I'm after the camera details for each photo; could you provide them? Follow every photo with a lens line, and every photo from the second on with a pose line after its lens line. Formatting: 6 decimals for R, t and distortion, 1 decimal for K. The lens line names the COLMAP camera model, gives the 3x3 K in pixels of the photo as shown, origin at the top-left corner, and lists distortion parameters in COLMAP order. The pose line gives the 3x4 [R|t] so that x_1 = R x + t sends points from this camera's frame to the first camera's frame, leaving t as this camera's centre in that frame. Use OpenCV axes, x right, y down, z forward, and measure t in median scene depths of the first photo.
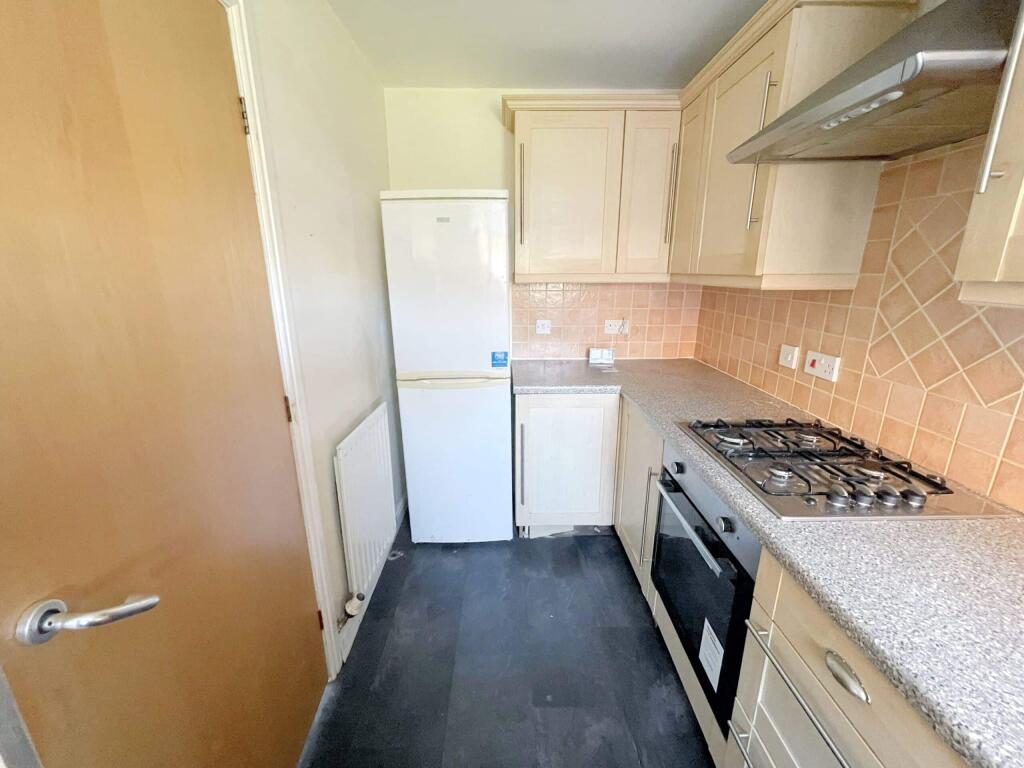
lens RADIAL K [[412.9, 0, 512.0], [0, 412.9, 384.0], [0, 0, 1]] dist [-0.002578, -0.000368]
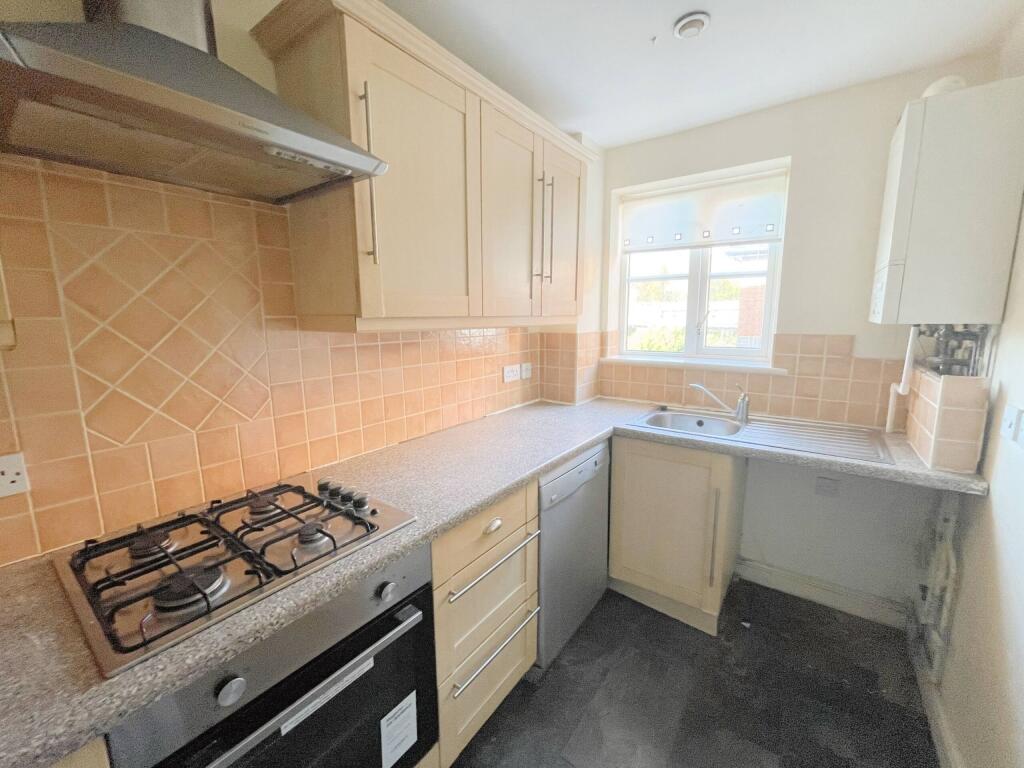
lens RADIAL K [[412.9, 0, 512.0], [0, 412.9, 384.0], [0, 0, 1]] dist [-0.002578, -0.000368]
pose [[-0.765015, -0.124586, 0.631846, -0.192617], [0.156546, 0.915708, 0.370098, -0.338331], [-0.624696, 0.382044, -0.681027, 1.161855]]
